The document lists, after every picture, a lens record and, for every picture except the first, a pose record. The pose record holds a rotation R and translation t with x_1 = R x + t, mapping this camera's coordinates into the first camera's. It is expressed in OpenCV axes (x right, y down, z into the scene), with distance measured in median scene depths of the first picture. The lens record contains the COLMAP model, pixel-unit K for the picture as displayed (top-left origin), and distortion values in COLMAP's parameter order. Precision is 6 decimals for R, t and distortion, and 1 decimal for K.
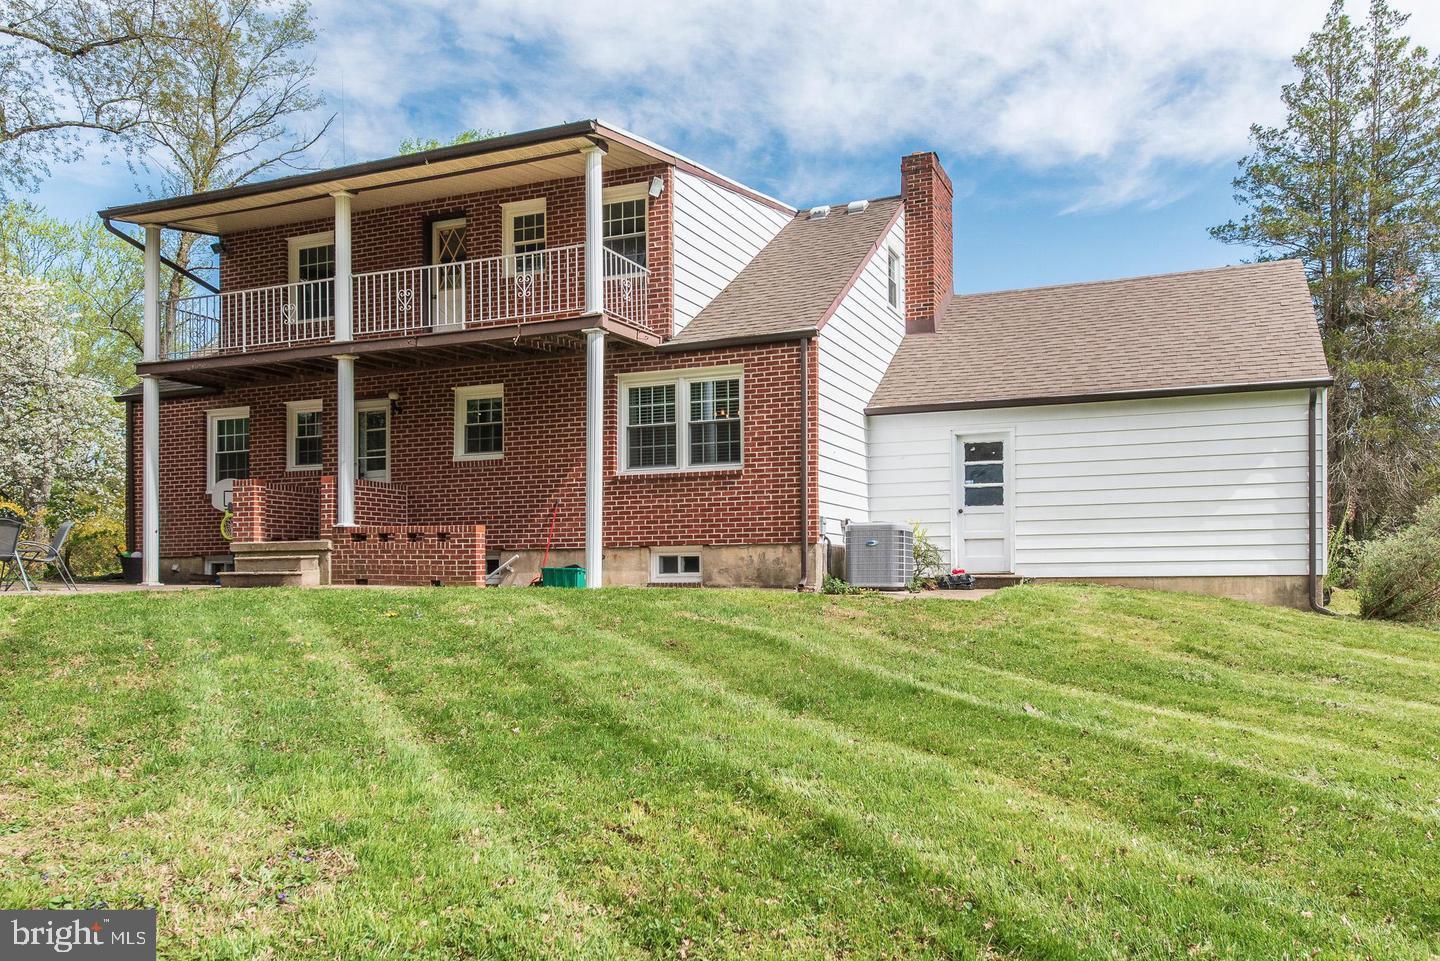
lens RADIAL K [[1032.1, 0, 781.2], [0, 1032.1, 544.6], [0, 0, 1]] dist [0.001040, 0.001736]
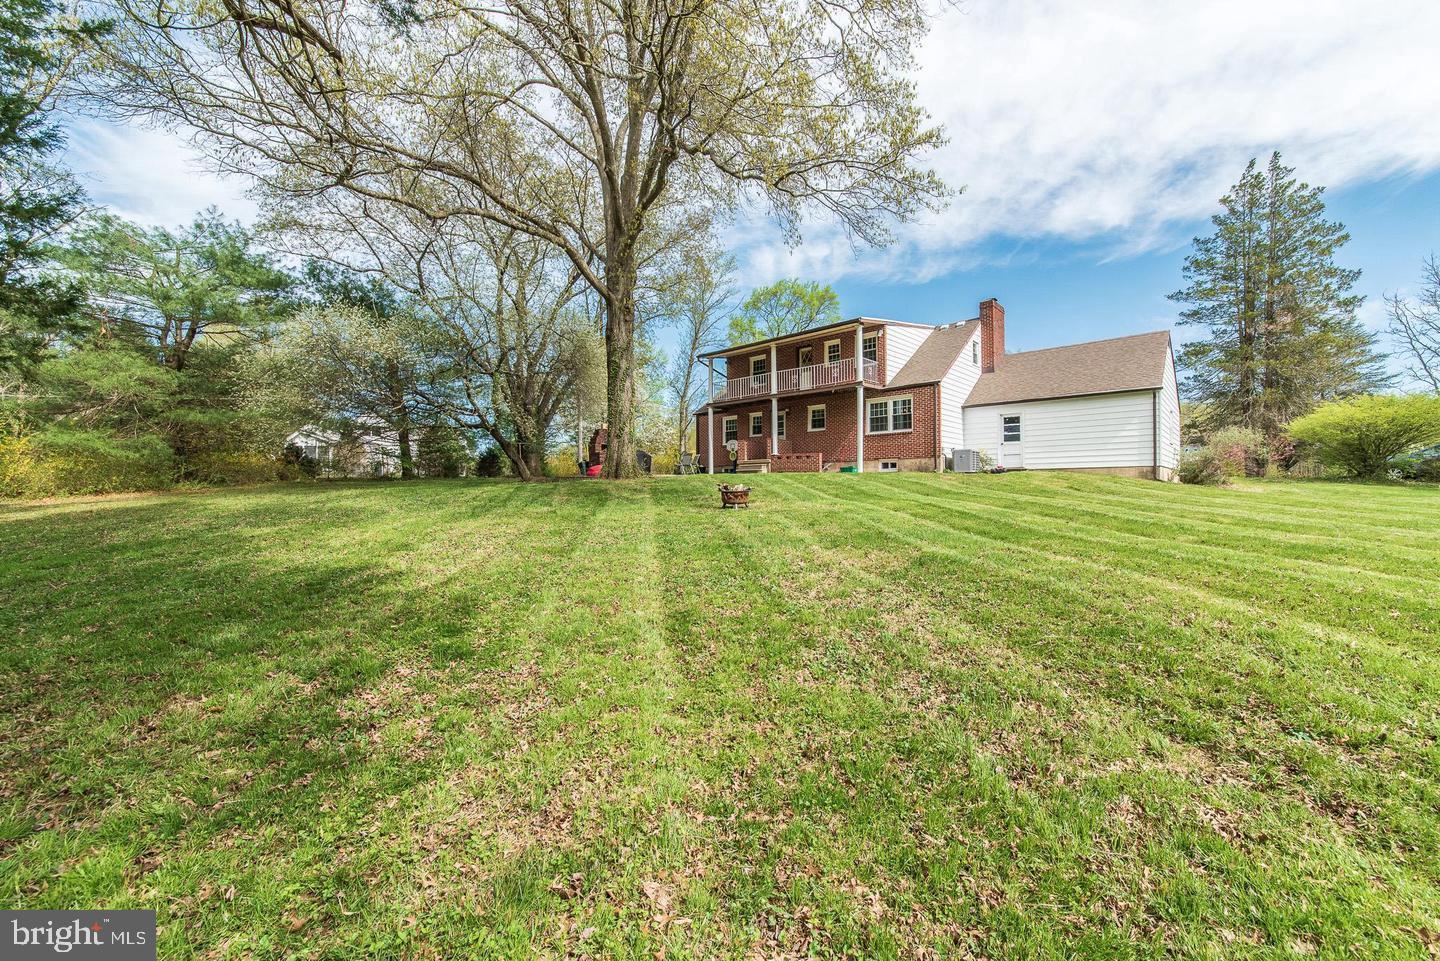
lens RADIAL K [[569.5, 0, 720.2], [0, 569.5, 486.4], [0, 0, 1]] dist [0.000962, -0.000067]
pose [[0.933711, -0.001101, -0.358026, 0.027016], [0.011458, 0.999575, 0.026807, 0.028479], [0.357845, -0.029132, 0.933327, -0.605075]]
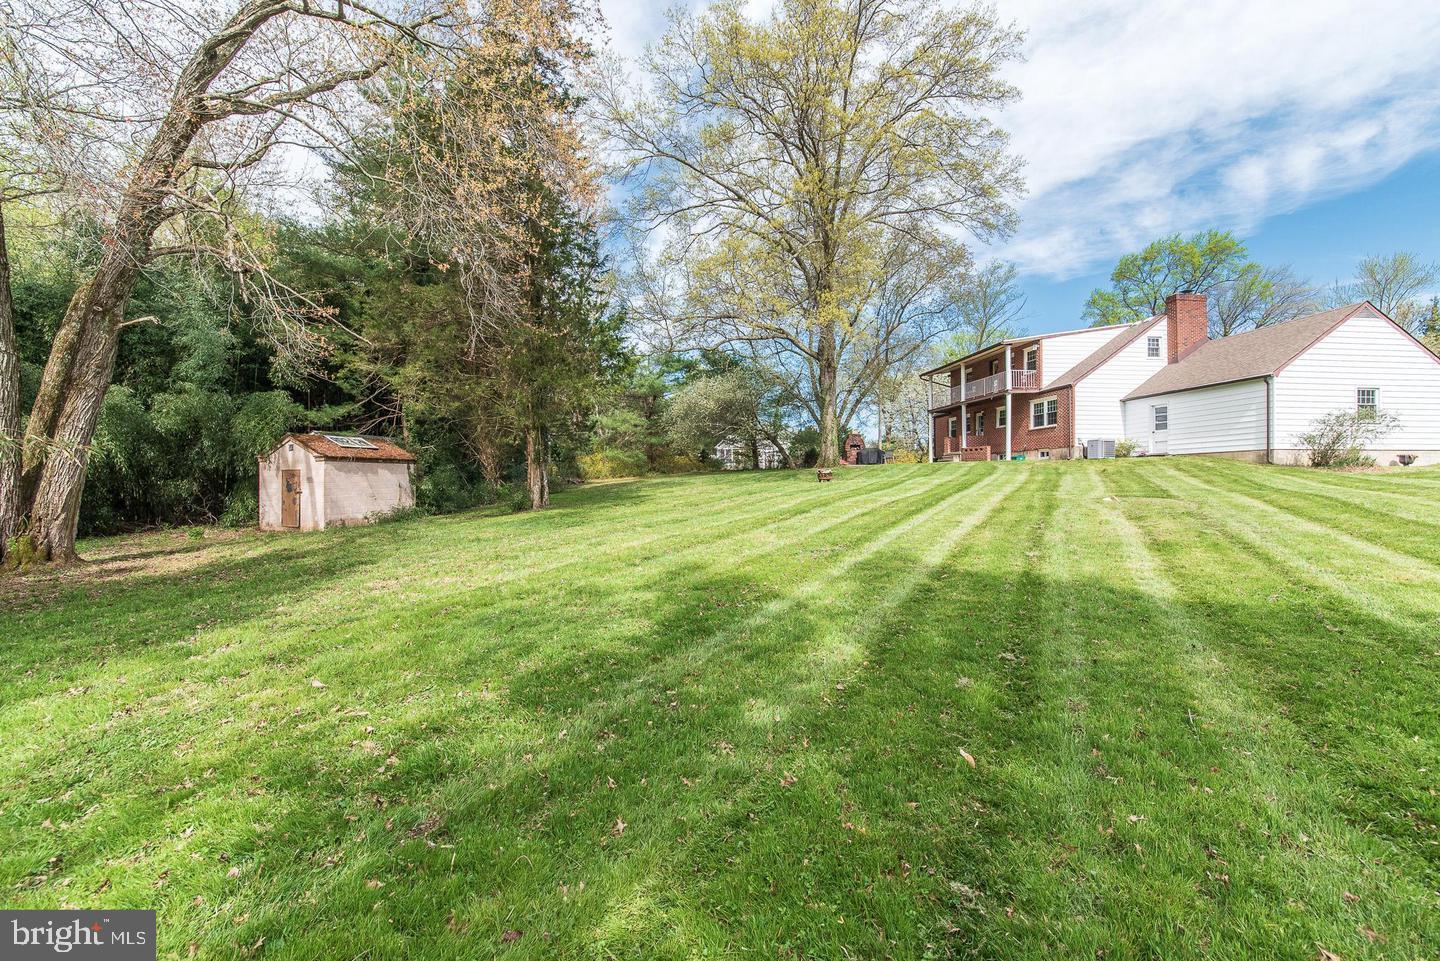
lens RADIAL K [[589.3, 0, 716.2], [0, 589.3, 477.3], [0, 0, 1]] dist [-0.001644, -0.000141]
pose [[0.460970, -0.002592, -0.887412, 1.099084], [0.027134, 0.999569, 0.011176, 0.042430], [0.887001, -0.029231, 0.460842, -0.851156]]
